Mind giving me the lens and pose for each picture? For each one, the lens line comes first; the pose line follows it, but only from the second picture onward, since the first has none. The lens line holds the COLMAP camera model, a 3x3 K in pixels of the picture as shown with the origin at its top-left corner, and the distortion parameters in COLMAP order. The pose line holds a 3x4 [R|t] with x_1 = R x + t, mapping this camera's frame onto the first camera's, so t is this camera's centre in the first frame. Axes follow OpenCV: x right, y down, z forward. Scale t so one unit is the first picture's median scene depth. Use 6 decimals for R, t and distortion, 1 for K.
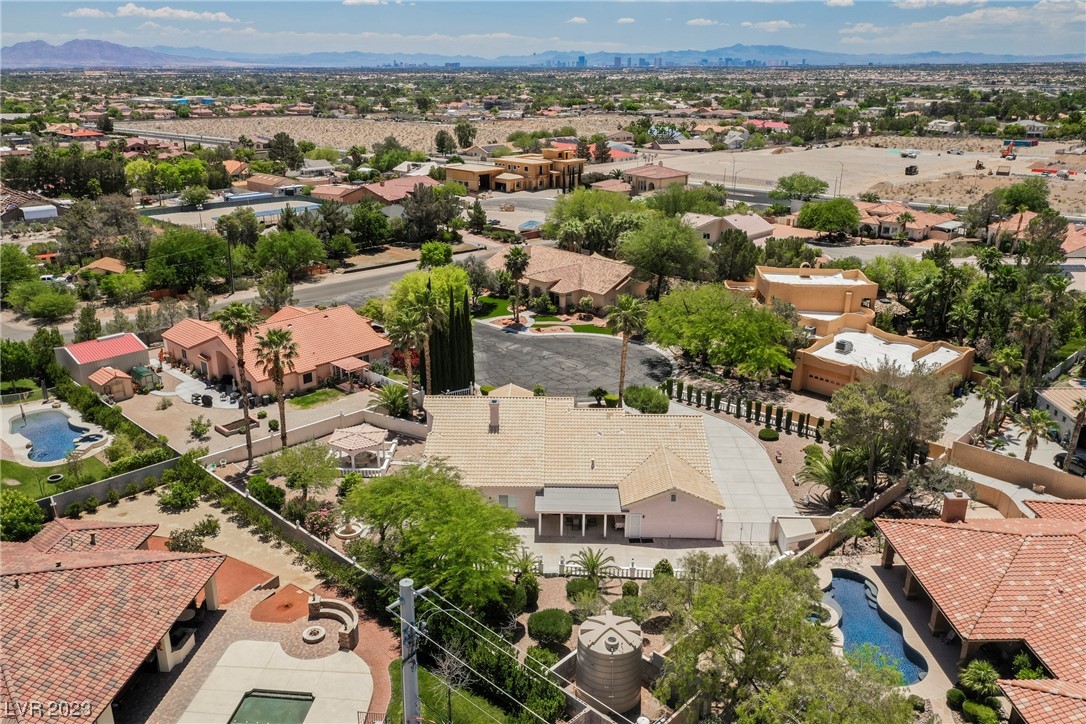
lens RADIAL K [[858.4, 0, 543.0], [0, 858.4, 362.0], [0, 0, 1]] dist [0.002878, 0.002688]
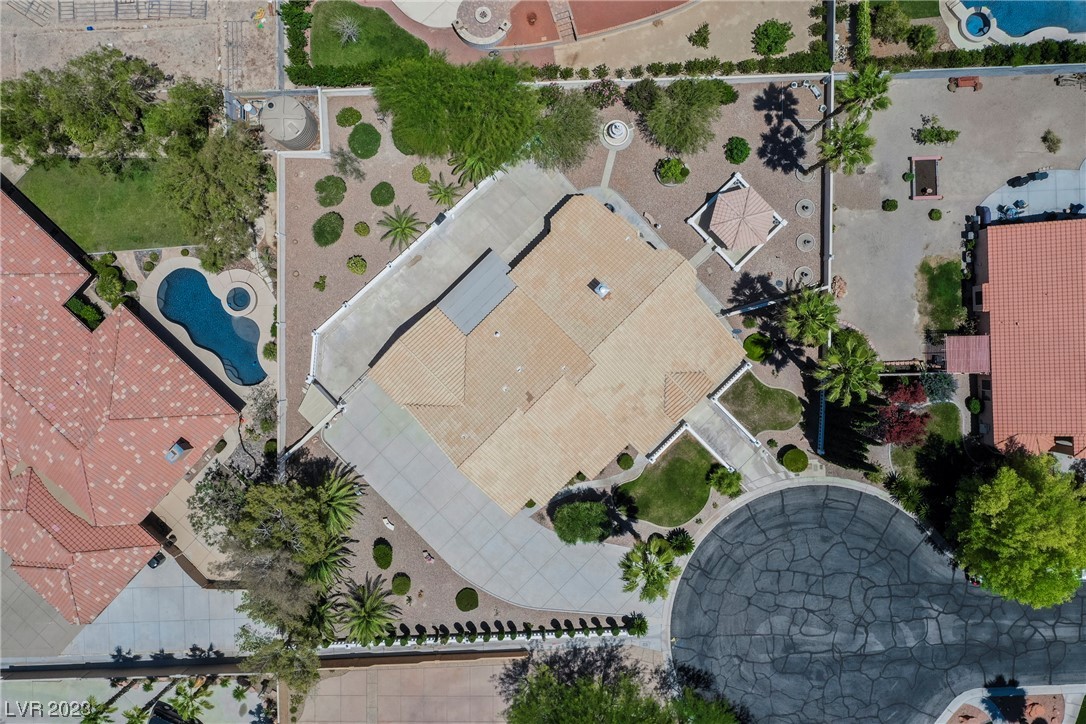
lens RADIAL K [[877.2, 0, 543.0], [0, 877.2, 362.0], [0, 0, 1]] dist [0.003593, 0.004034]
pose [[-0.700045, 0.714046, 0.008714, 0.019594], [-0.239036, -0.245812, 0.939382, -0.477092], [0.672904, 0.655526, 0.342762, 0.394849]]
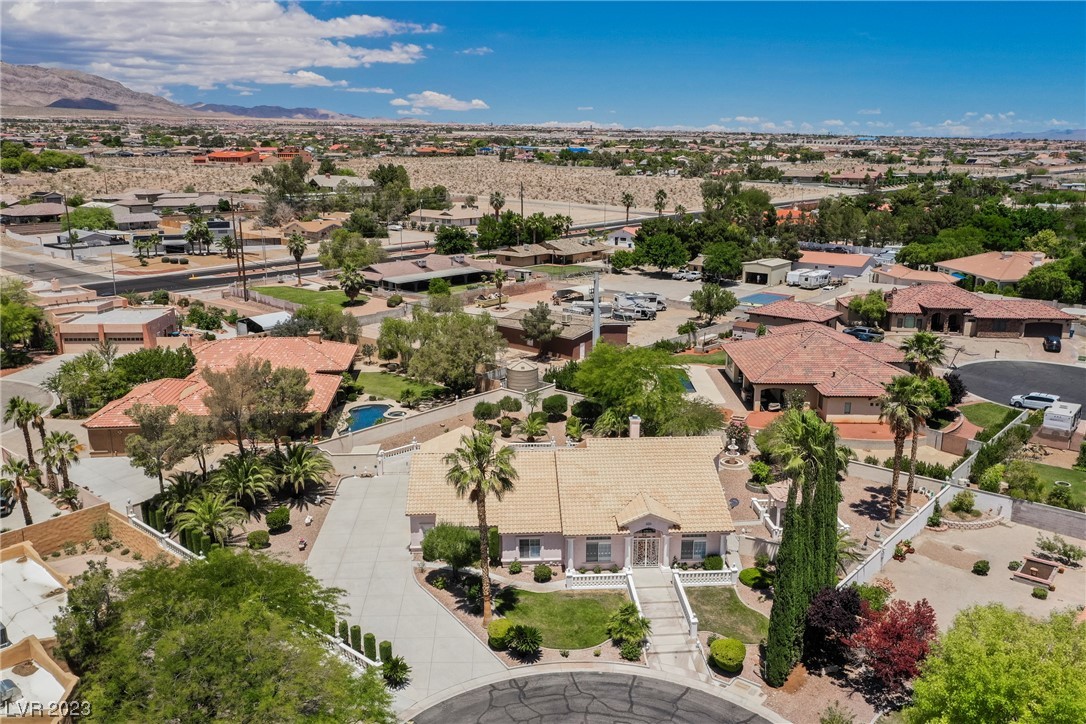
lens RADIAL K [[862.3, 0, 543.0], [0, 862.3, 362.0], [0, 0, 1]] dist [0.002021, -0.000518]
pose [[-0.997144, 0.010603, -0.074782, 0.068003], [-0.032472, 0.833745, 0.551194, -0.308583], [0.068193, 0.552048, -0.831019, 1.013191]]
